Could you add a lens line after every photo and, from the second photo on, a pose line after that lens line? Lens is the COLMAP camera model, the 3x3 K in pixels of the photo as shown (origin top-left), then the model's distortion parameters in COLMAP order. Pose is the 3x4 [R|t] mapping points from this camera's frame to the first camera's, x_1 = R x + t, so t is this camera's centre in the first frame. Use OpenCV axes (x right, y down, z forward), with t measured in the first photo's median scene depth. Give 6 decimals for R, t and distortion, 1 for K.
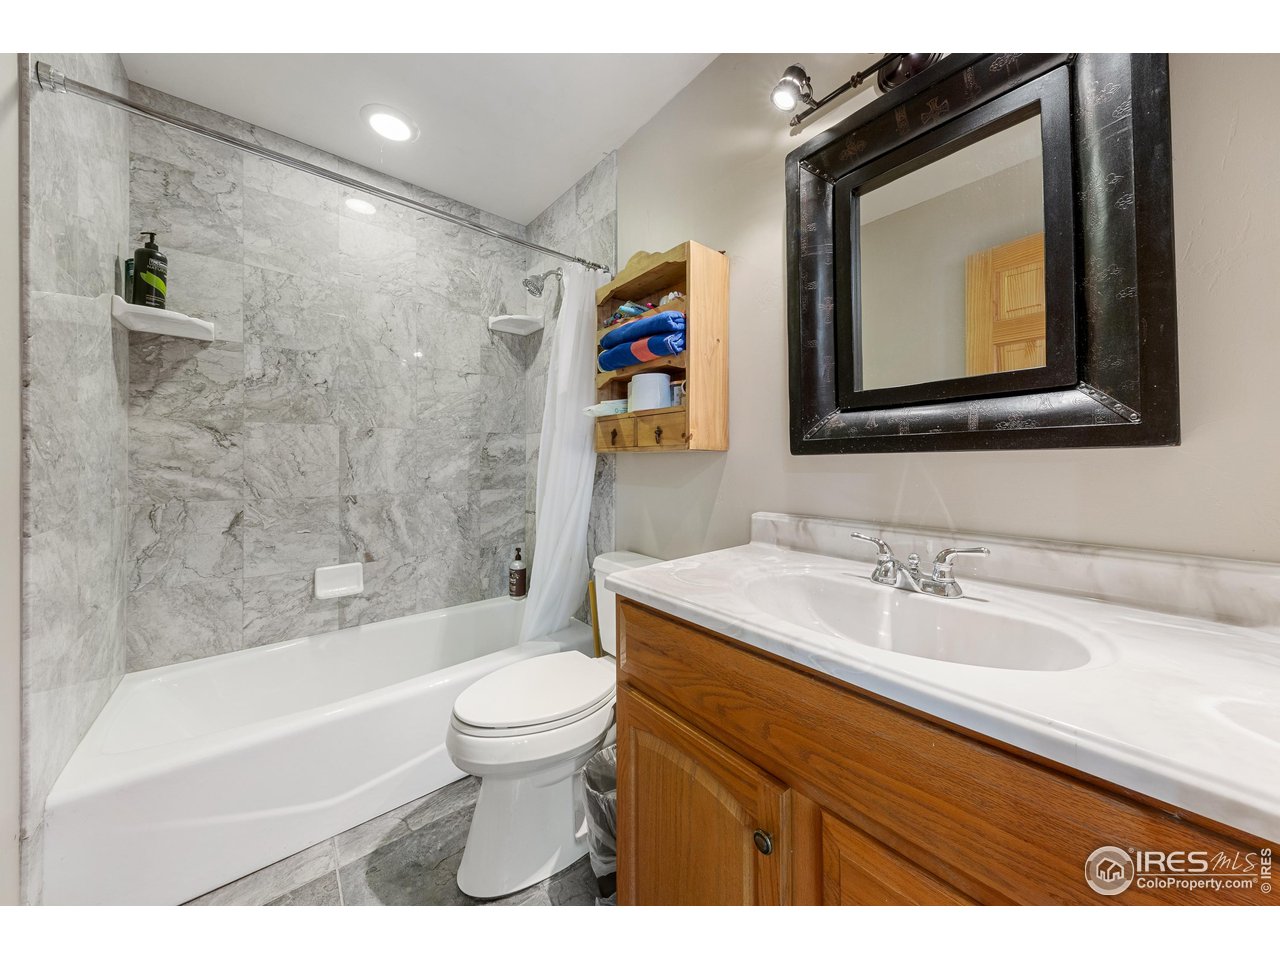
lens RADIAL K [[528.0, 0, 641.8], [0, 528.0, 448.5], [0, 0, 1]] dist [0.014985, -0.008642]
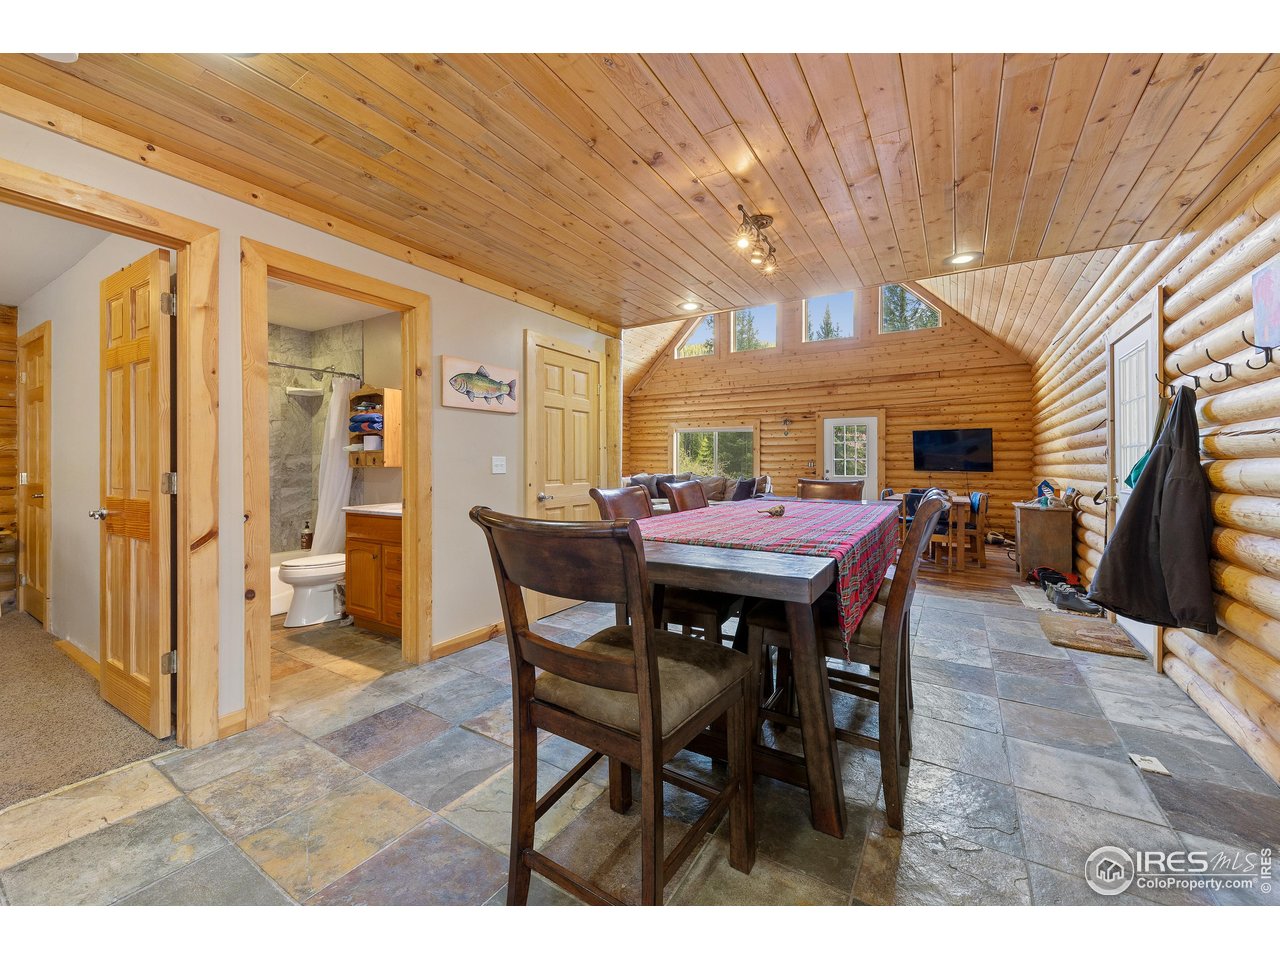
lens RADIAL K [[520.9, 0, 638.6], [0, 520.9, 455.1], [0, 0, 1]] dist [0.020538, -0.009593]
pose [[0.942978, -0.001586, 0.332850, 0.231040], [-0.000779, 0.999975, 0.006972, -0.042989], [-0.332853, -0.006833, 0.942954, -1.033971]]
